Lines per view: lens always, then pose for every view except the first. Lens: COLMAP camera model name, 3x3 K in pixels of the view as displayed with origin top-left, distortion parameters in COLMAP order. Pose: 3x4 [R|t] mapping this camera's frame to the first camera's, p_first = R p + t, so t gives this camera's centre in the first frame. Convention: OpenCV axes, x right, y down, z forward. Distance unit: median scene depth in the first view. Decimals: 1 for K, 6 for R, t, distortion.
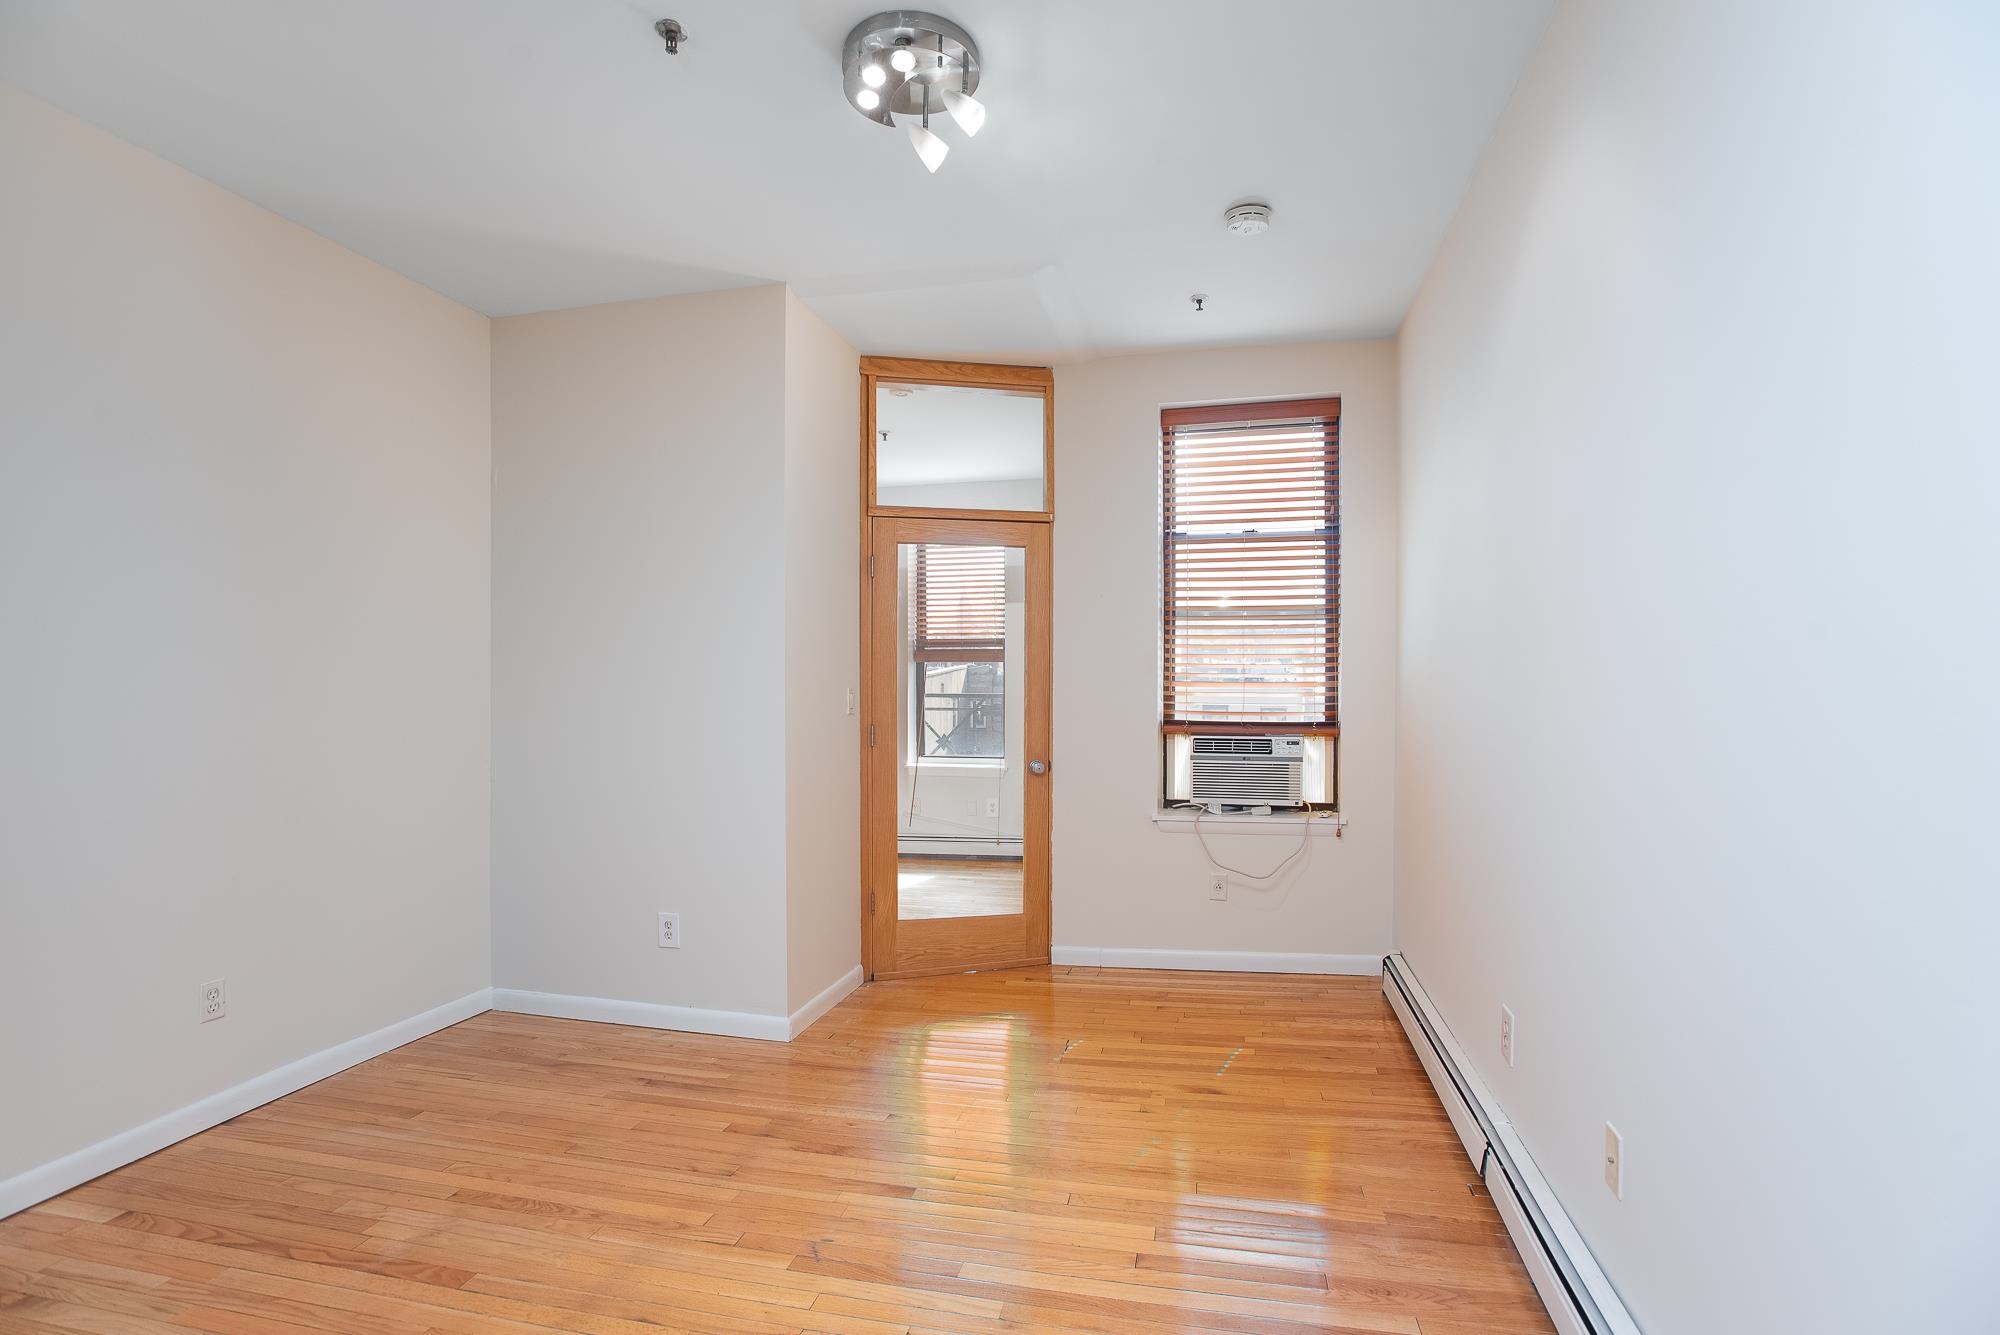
lens RADIAL K [[952.8, 0, 1033.6], [0, 952.8, 700.0], [0, 0, 1]] dist [-0.012016, 0.000555]
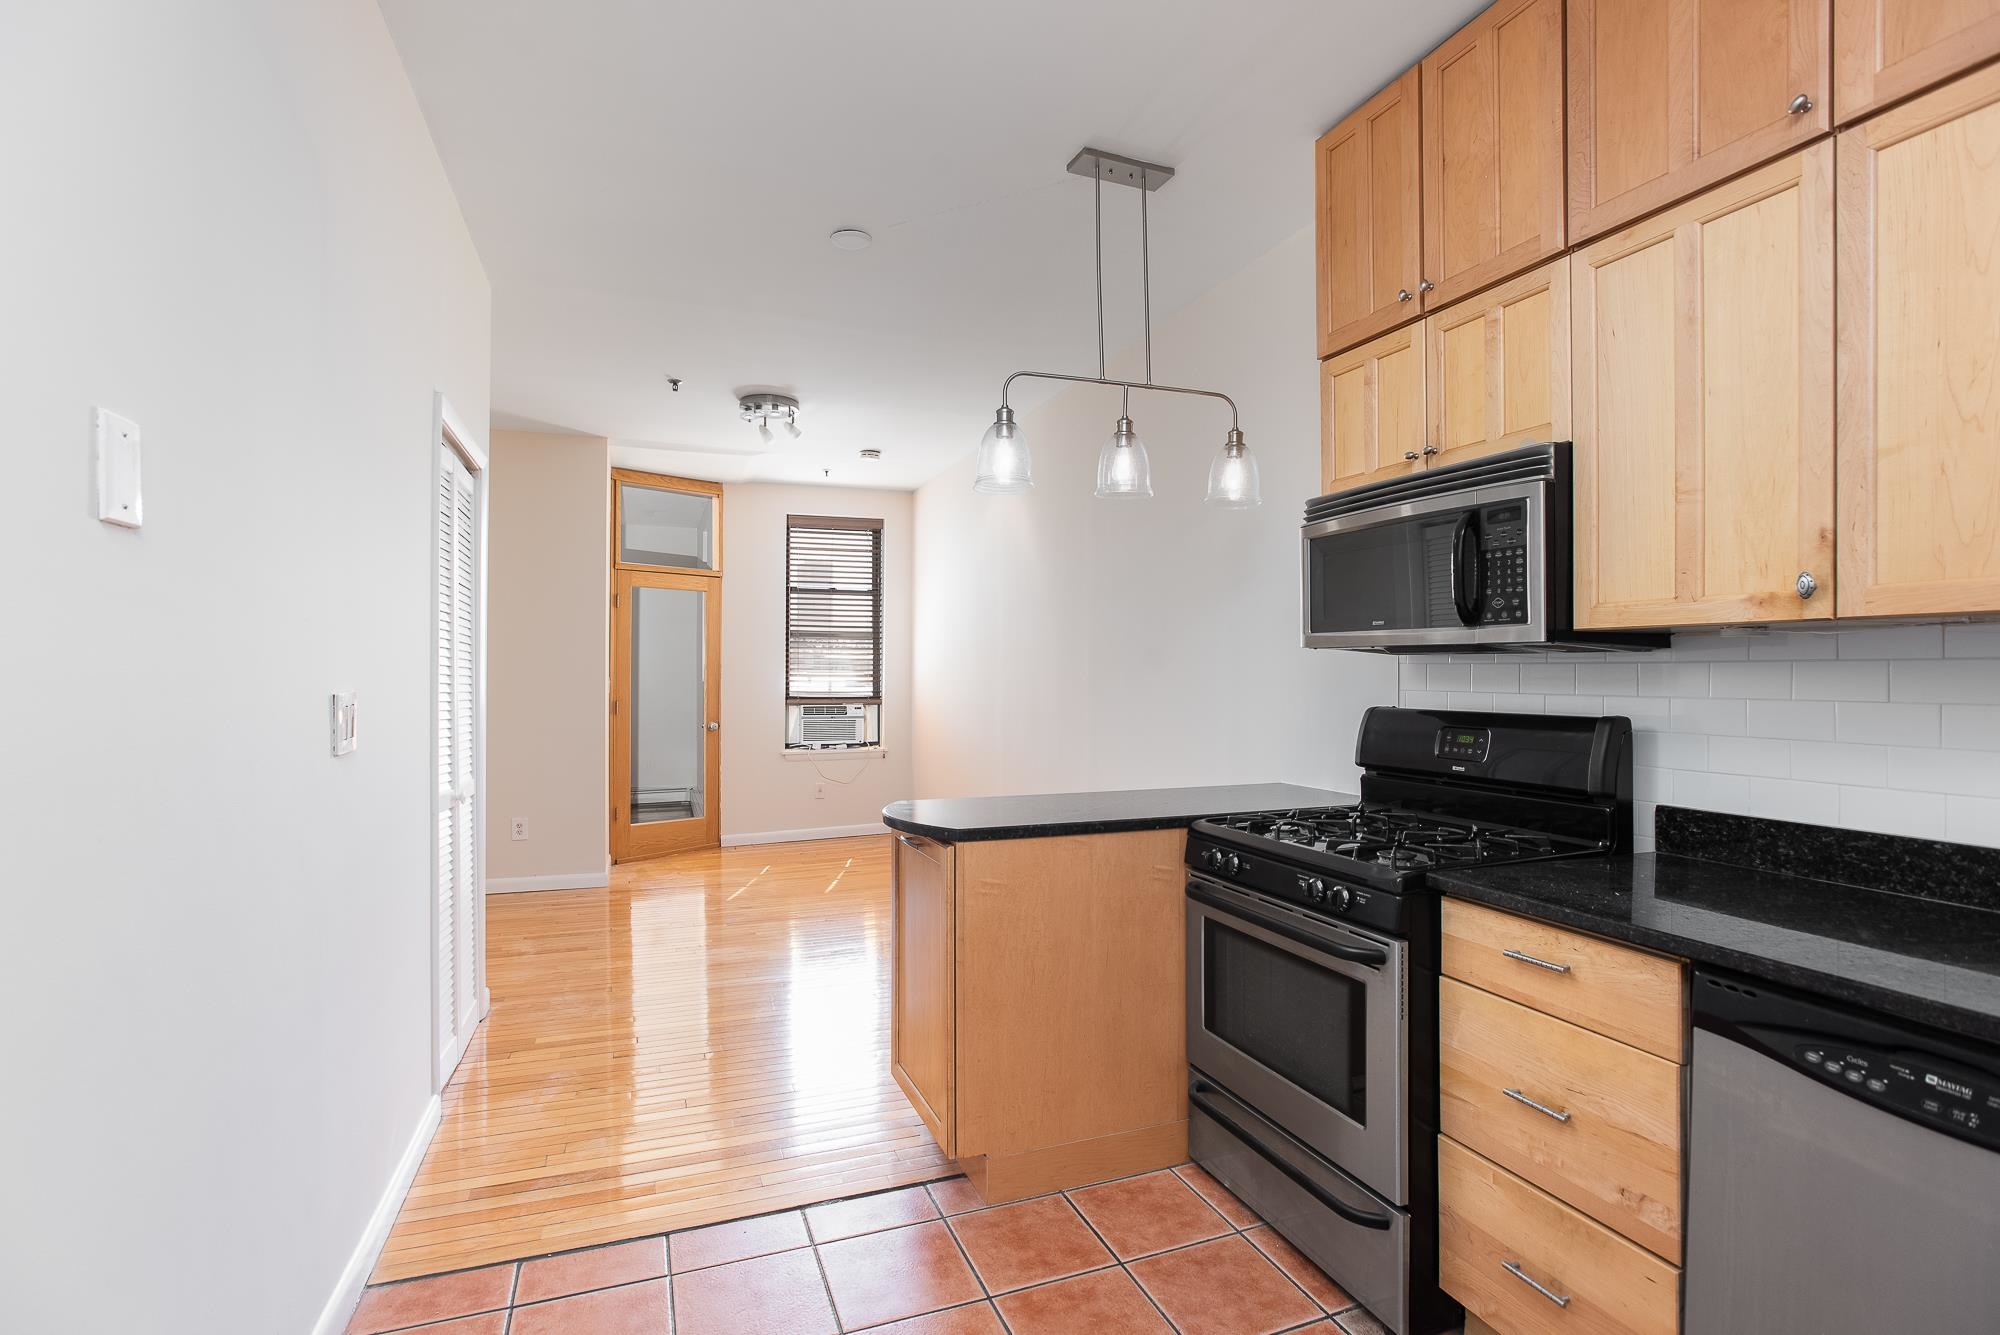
lens RADIAL K [[952.8, 0, 1001.6], [0, 952.8, 667.9], [0, 0, 1]] dist [-0.012016, 0.000555]
pose [[0.835996, 0.004037, 0.548721, -0.482992], [0.010687, 0.999663, -0.023637, 0.014881], [-0.548632, 0.025624, 0.835671, -0.646485]]
